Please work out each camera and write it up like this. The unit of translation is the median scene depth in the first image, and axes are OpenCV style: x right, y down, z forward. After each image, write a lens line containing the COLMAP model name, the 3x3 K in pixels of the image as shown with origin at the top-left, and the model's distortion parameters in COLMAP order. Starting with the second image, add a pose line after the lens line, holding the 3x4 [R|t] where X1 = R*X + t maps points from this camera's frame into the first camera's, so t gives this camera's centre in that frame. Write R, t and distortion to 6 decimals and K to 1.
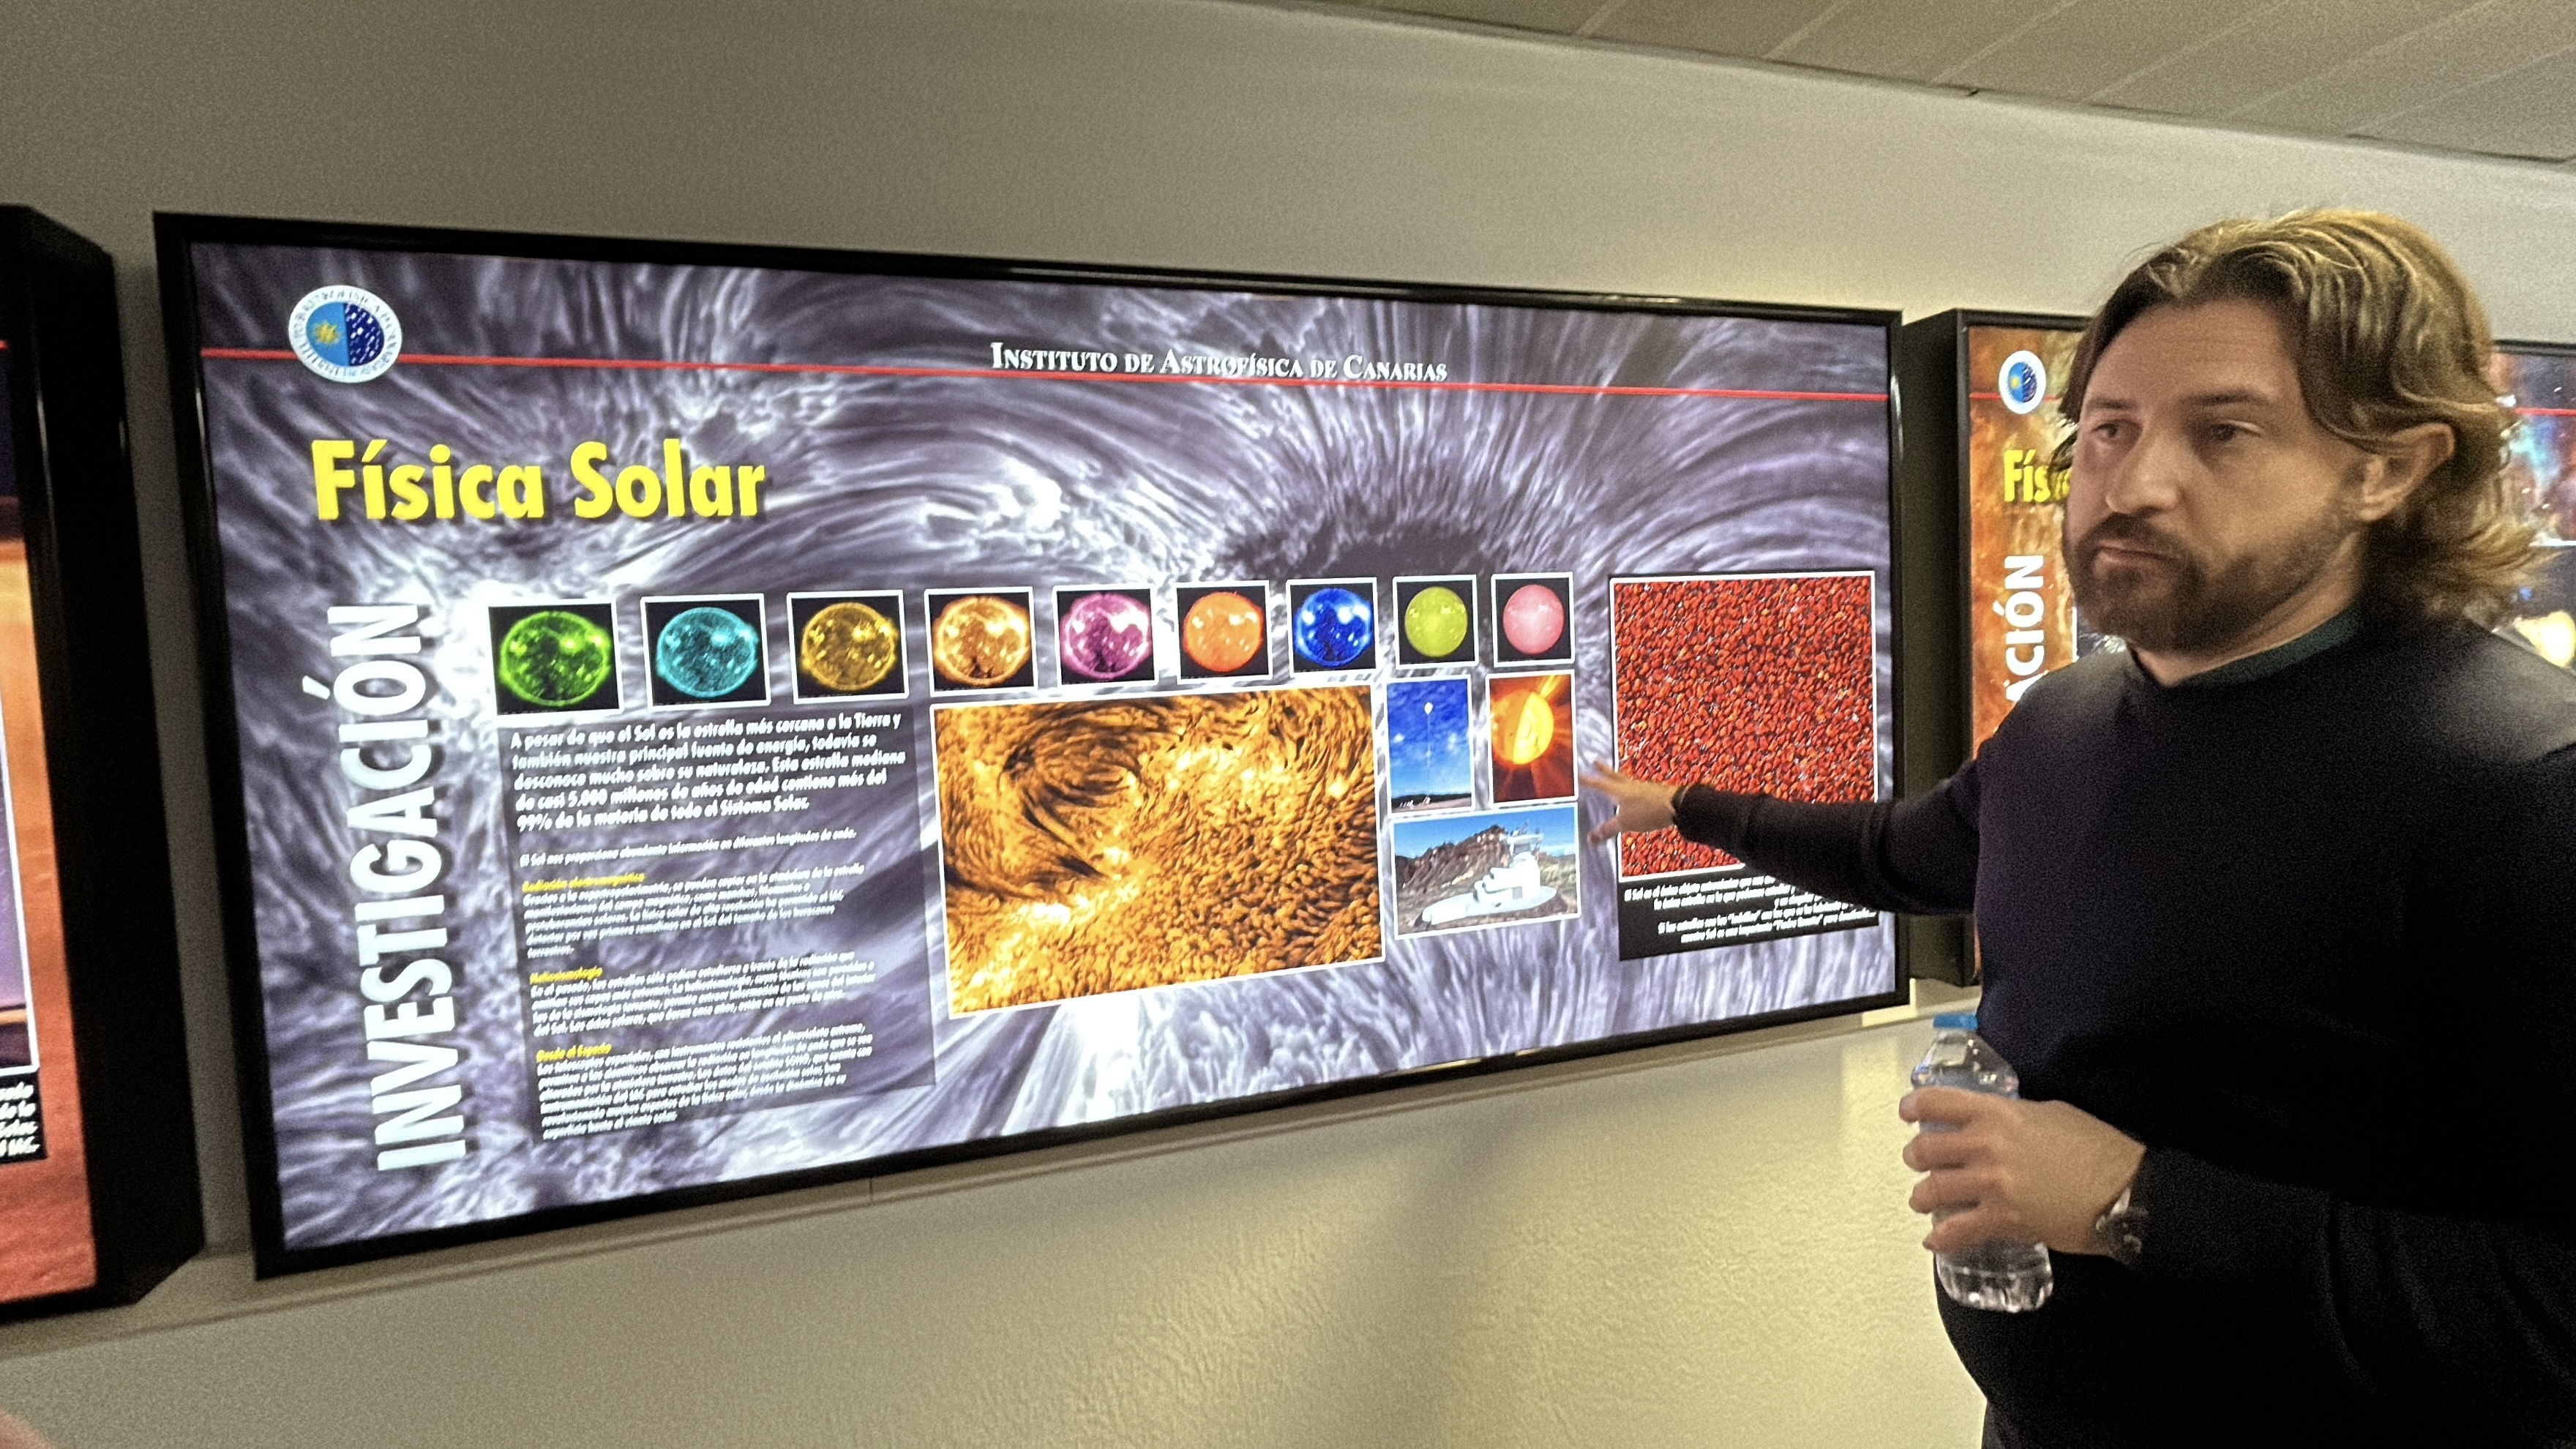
lens RADIAL K [[1187.5, 0, 1286.5], [0, 1187.5, 717.6], [0, 0, 1]] dist [-0.000825, 0.000592]
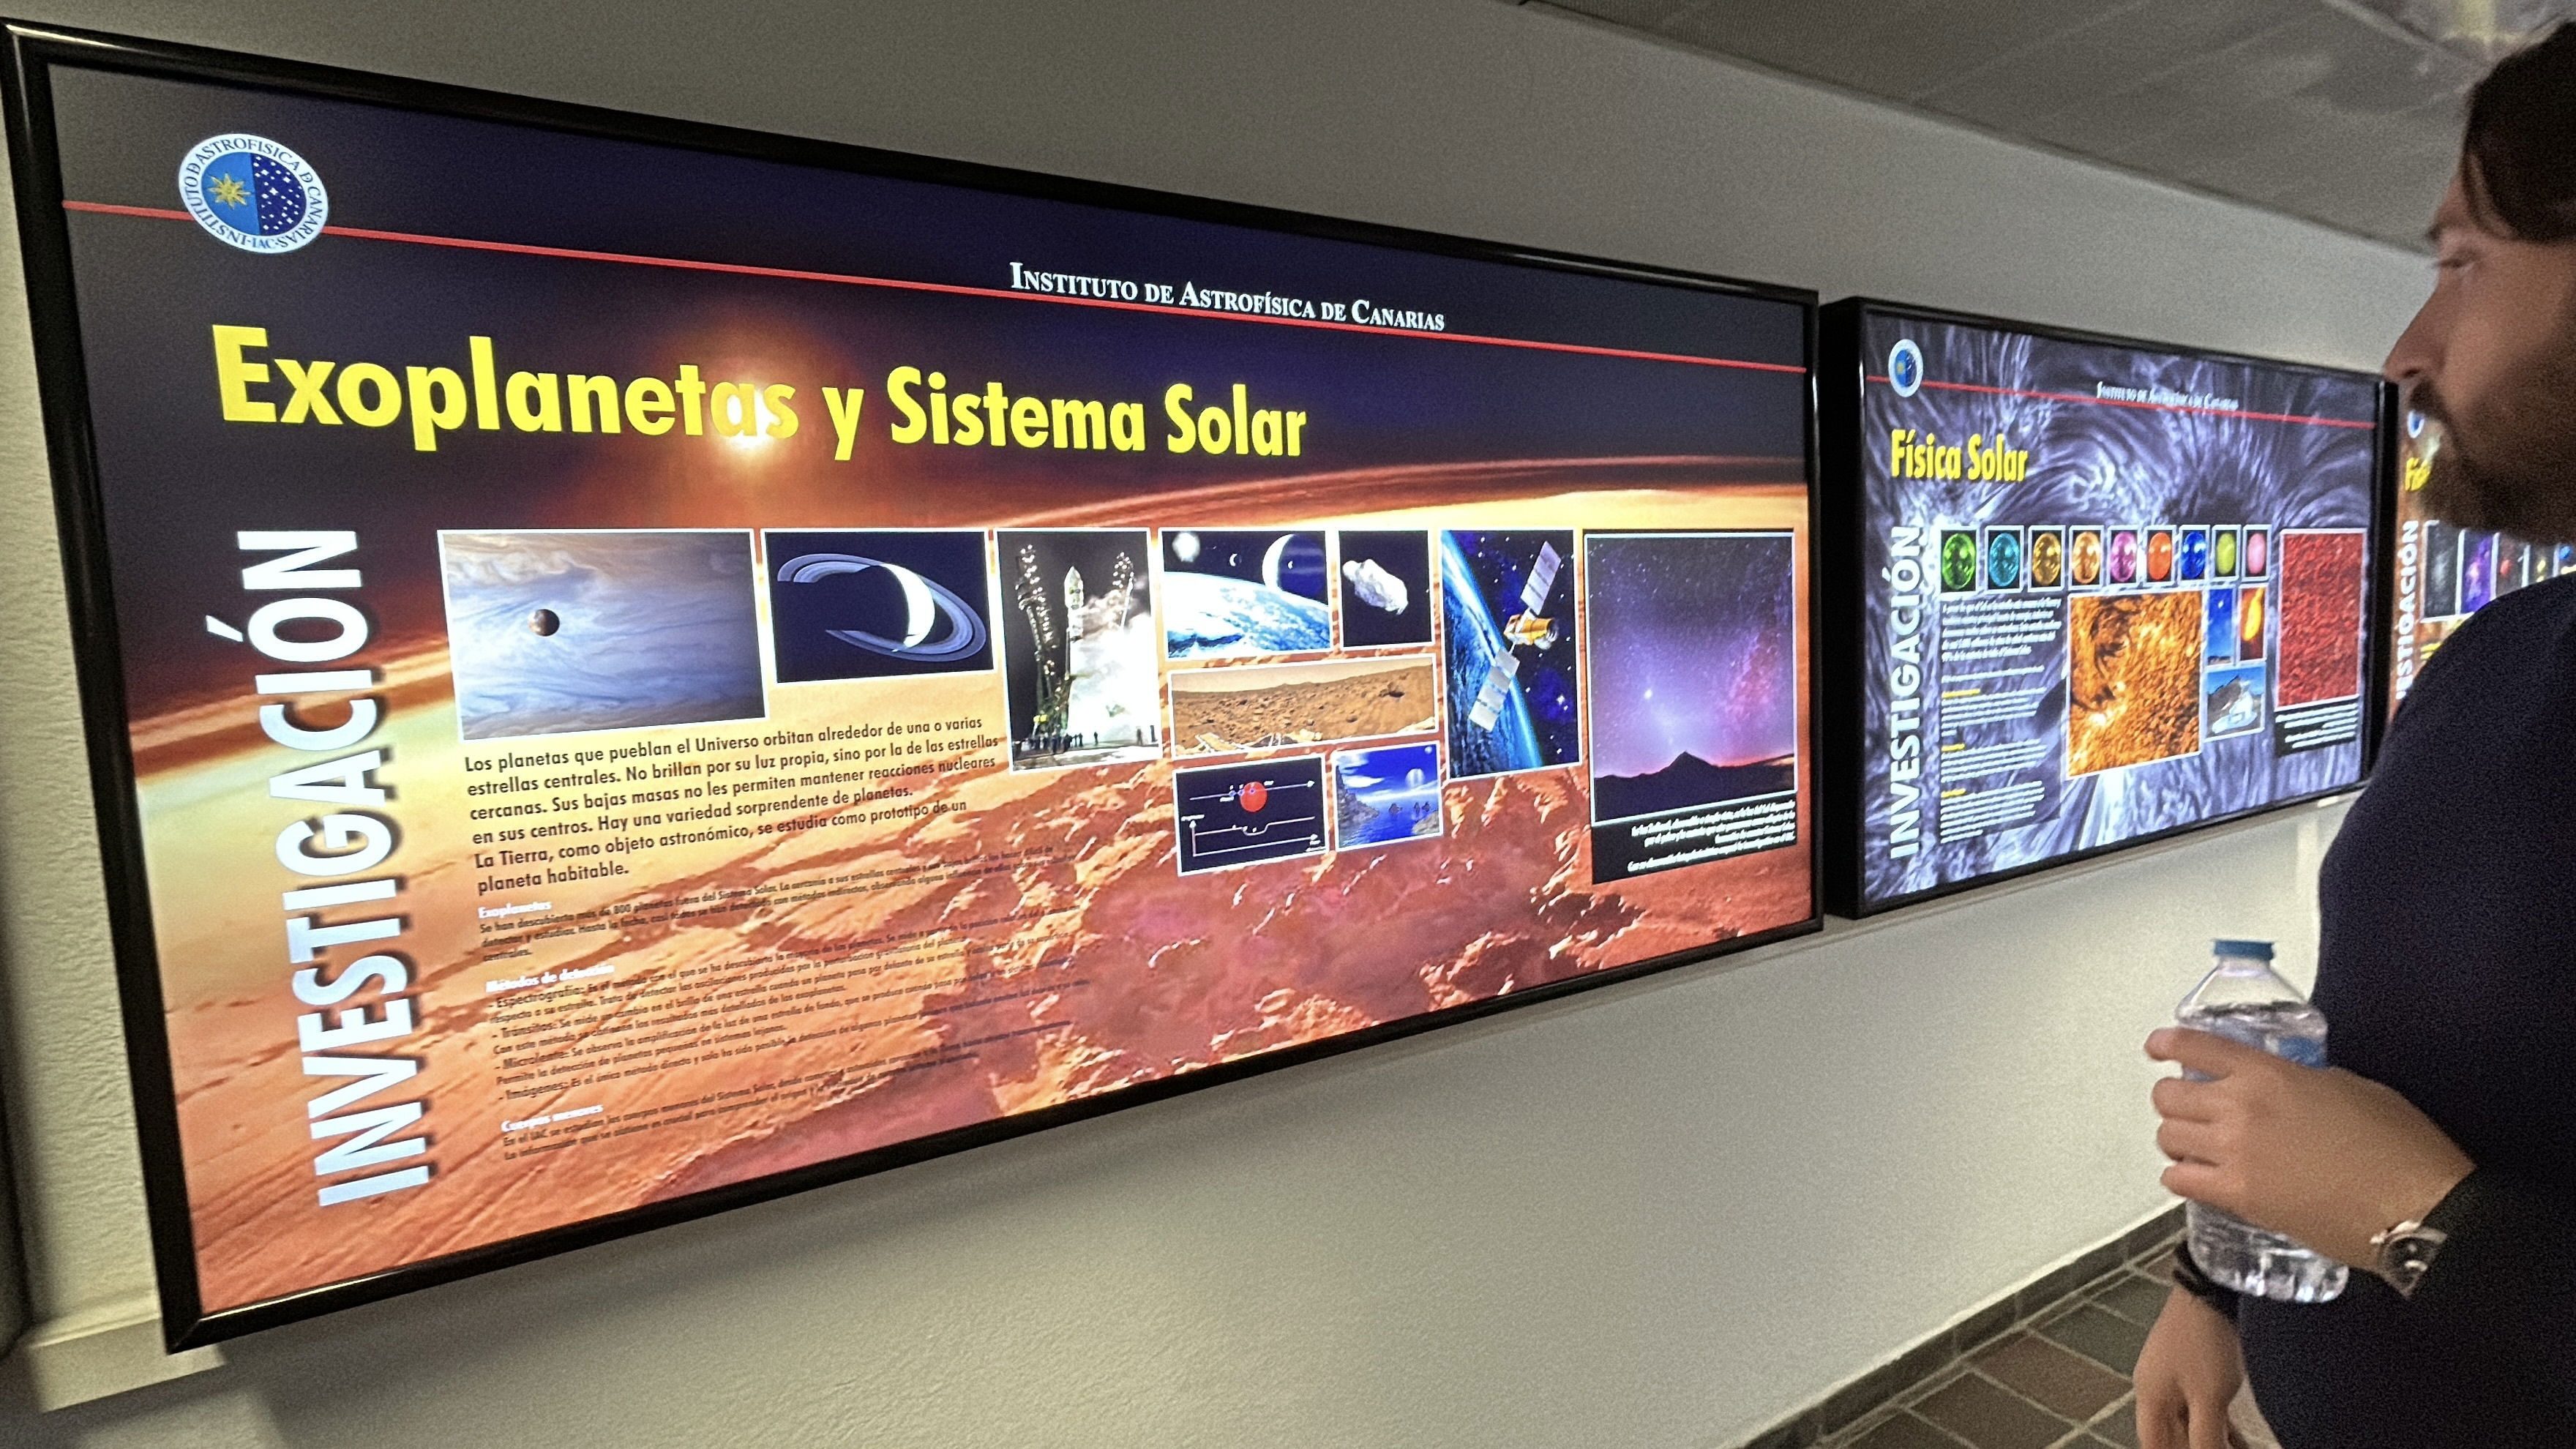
lens RADIAL K [[1390.3, 0, 1290.9], [0, 1390.3, 728.2], [0, 0, 1]] dist [-0.002215, 0.001553]
pose [[0.960739, -0.014513, 0.277074, -1.876790], [0.007639, 0.999636, 0.025871, 0.118050], [-0.277348, -0.022738, 0.960500, -0.593612]]
